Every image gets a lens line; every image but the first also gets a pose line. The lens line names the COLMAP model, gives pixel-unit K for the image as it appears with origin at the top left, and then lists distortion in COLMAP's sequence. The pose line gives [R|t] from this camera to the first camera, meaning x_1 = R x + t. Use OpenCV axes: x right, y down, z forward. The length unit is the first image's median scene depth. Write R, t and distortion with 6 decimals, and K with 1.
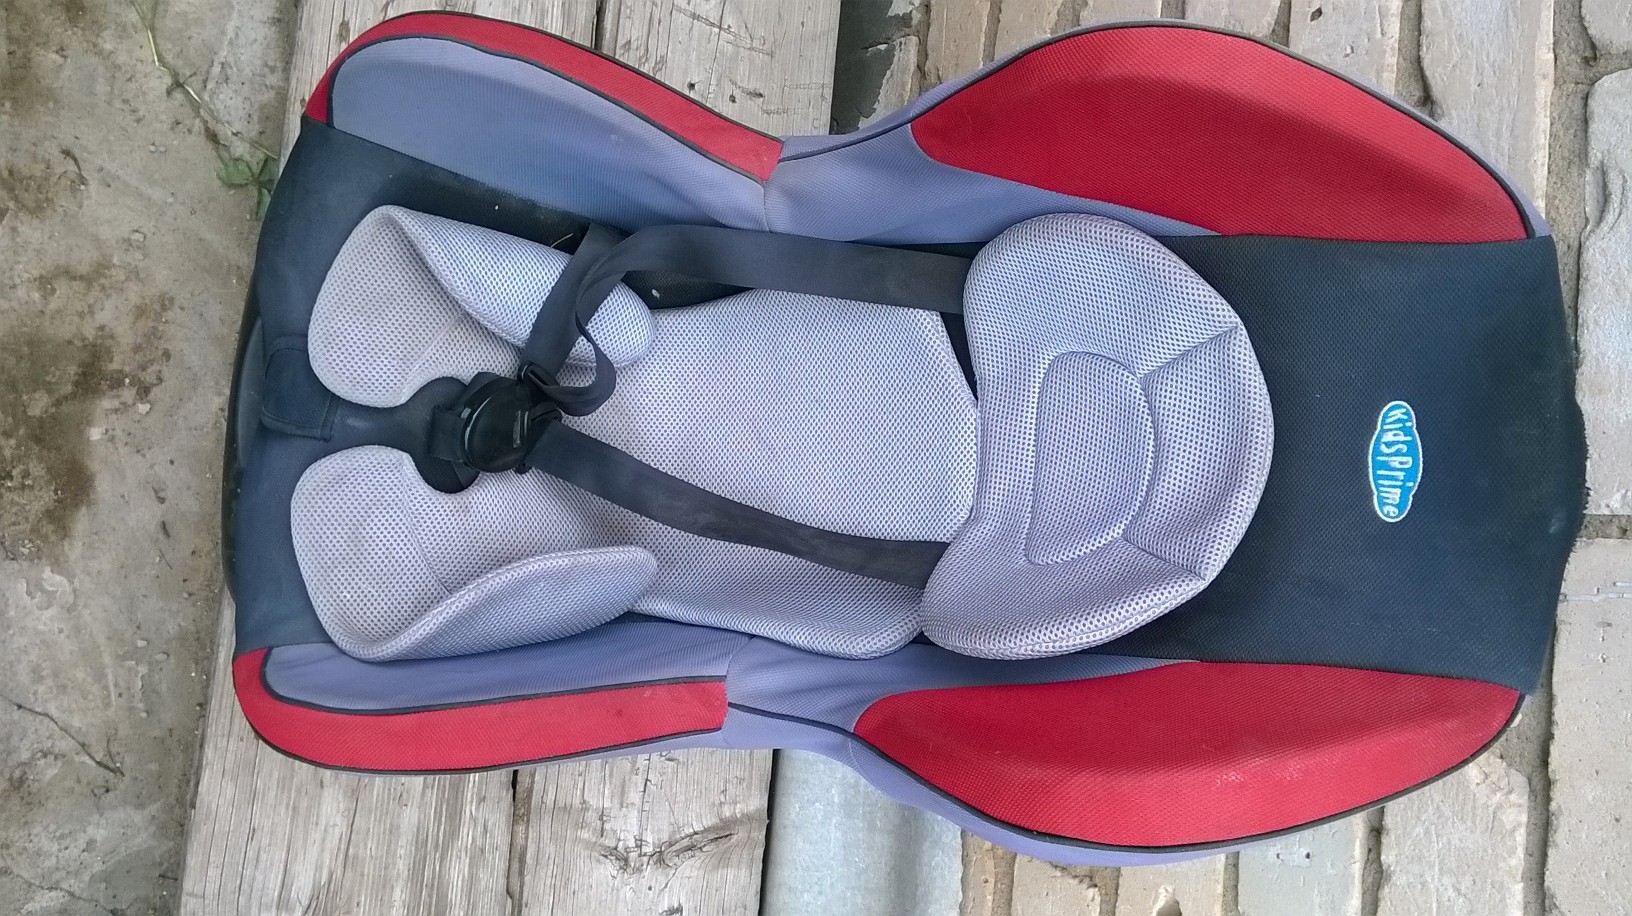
lens RADIAL K [[1355.3, 0, 816.0], [0, 1355.3, 458.0], [0, 0, 1]] dist [0.012243, -0.051374]
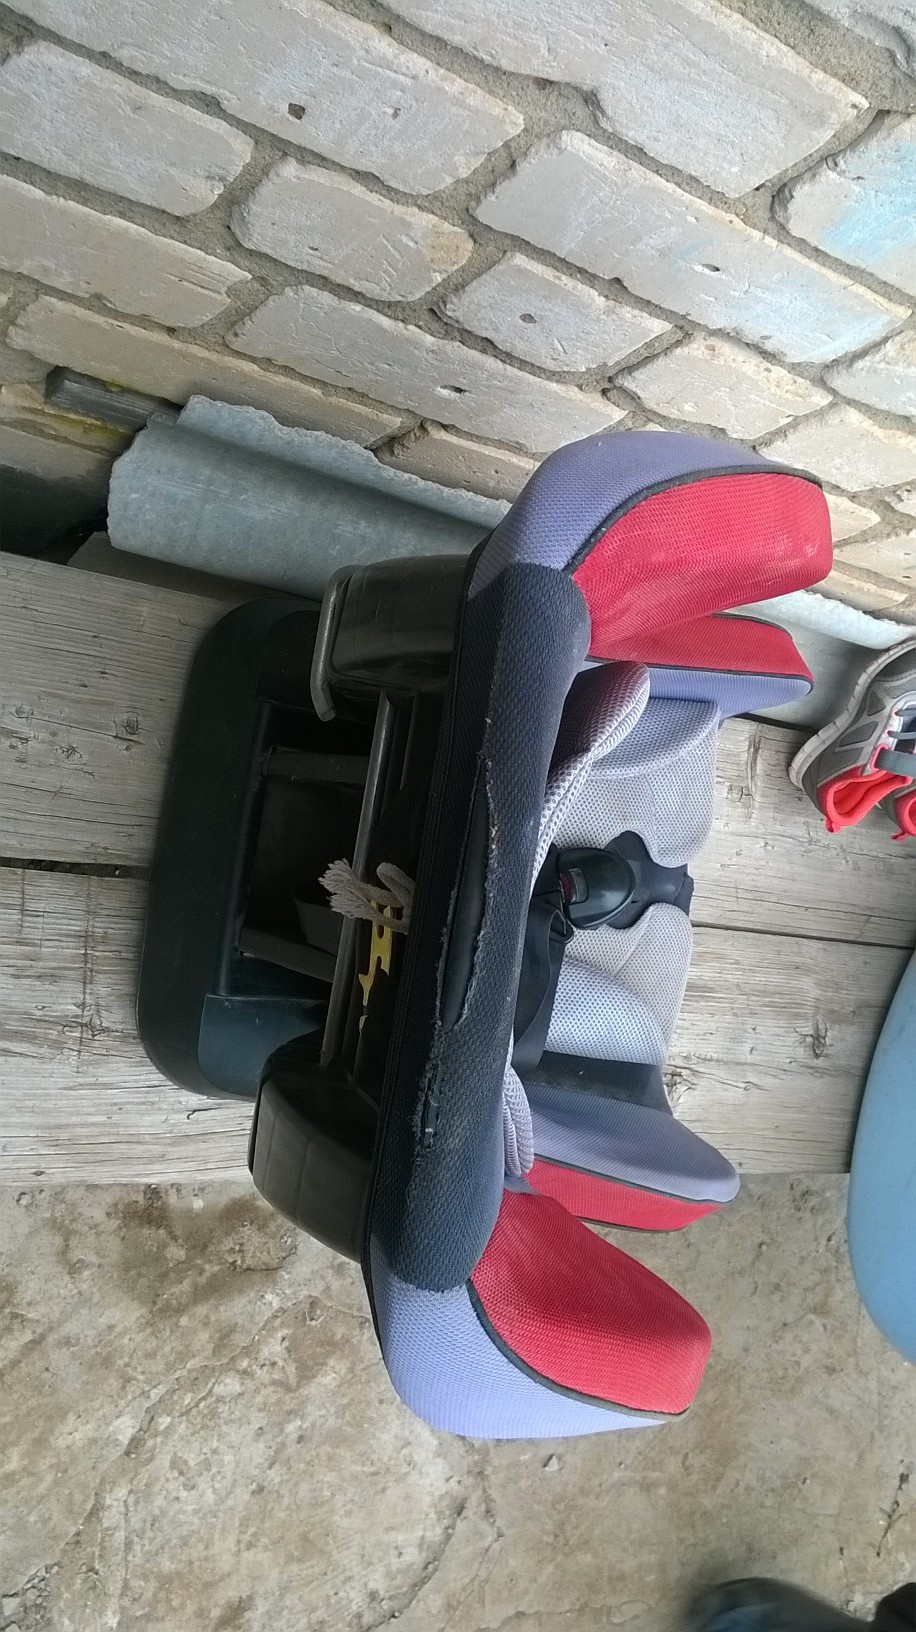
lens RADIAL K [[1355.3, 0, 460.8], [0, 1355.3, 832.0], [0, 0, 1]] dist [0.012243, -0.051374]
pose [[0.304895, -0.849283, -0.430996, 0.302533], [0.807973, -0.008920, 0.589152, -0.516590], [-0.504202, -0.527862, 0.683478, 0.268932]]
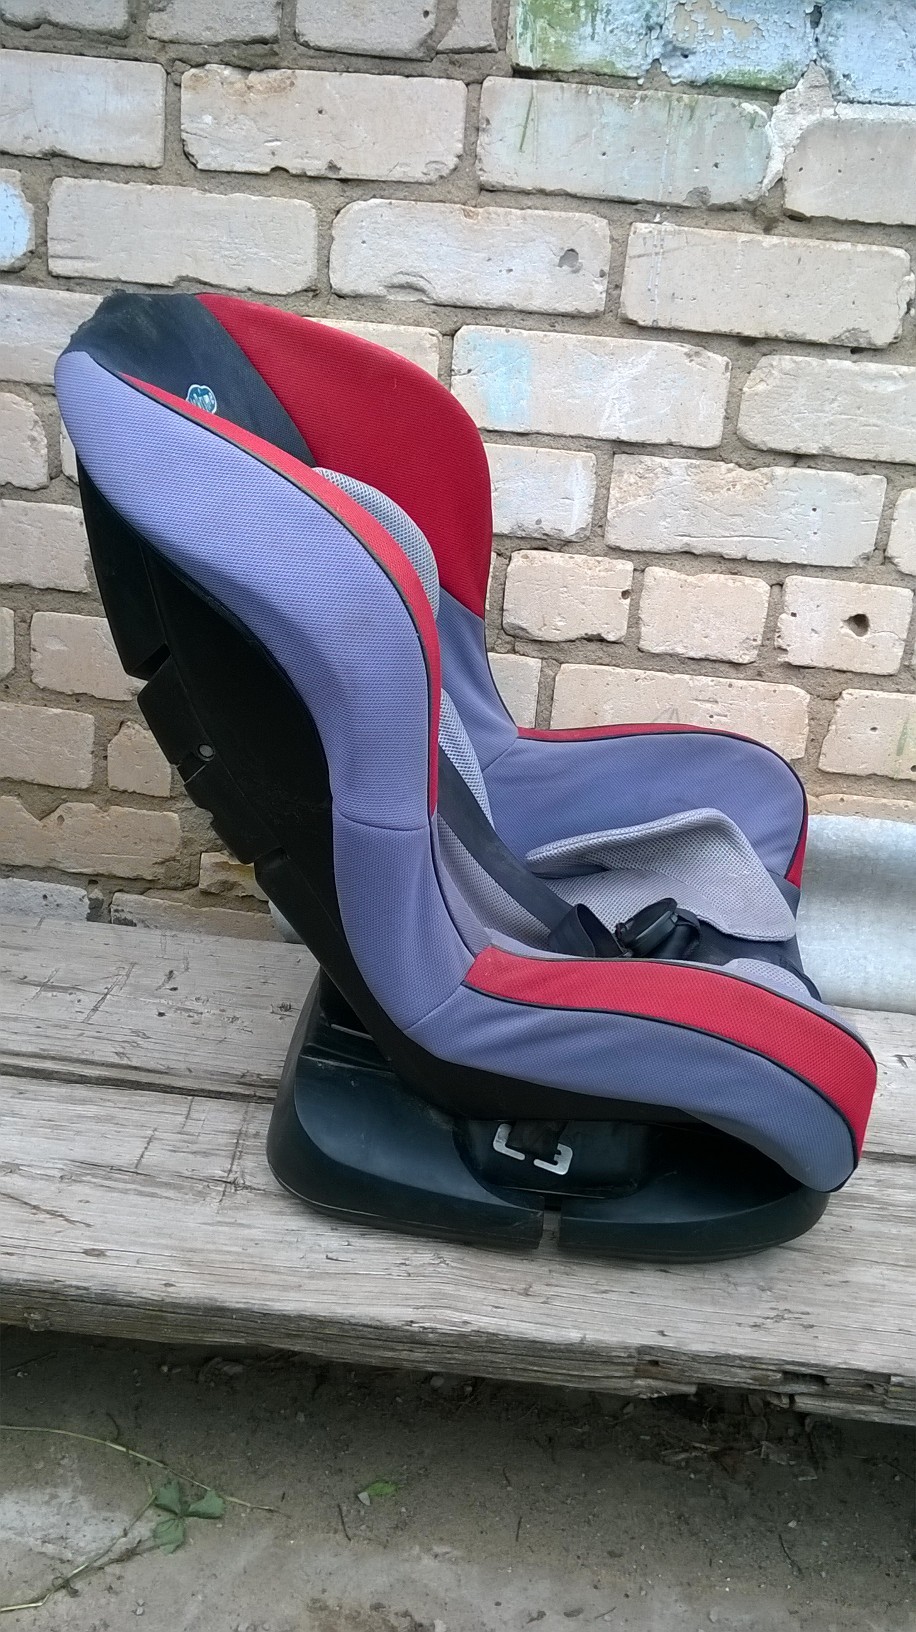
lens RADIAL K [[1355.3, 0, 460.8], [0, 1355.3, 832.0], [0, 0, 1]] dist [0.012243, -0.051374]
pose [[0.017042, -0.841430, 0.540097, -0.547292], [0.992394, 0.080102, 0.093480, -0.149560], [-0.121919, 0.534396, 0.836395, -0.010311]]
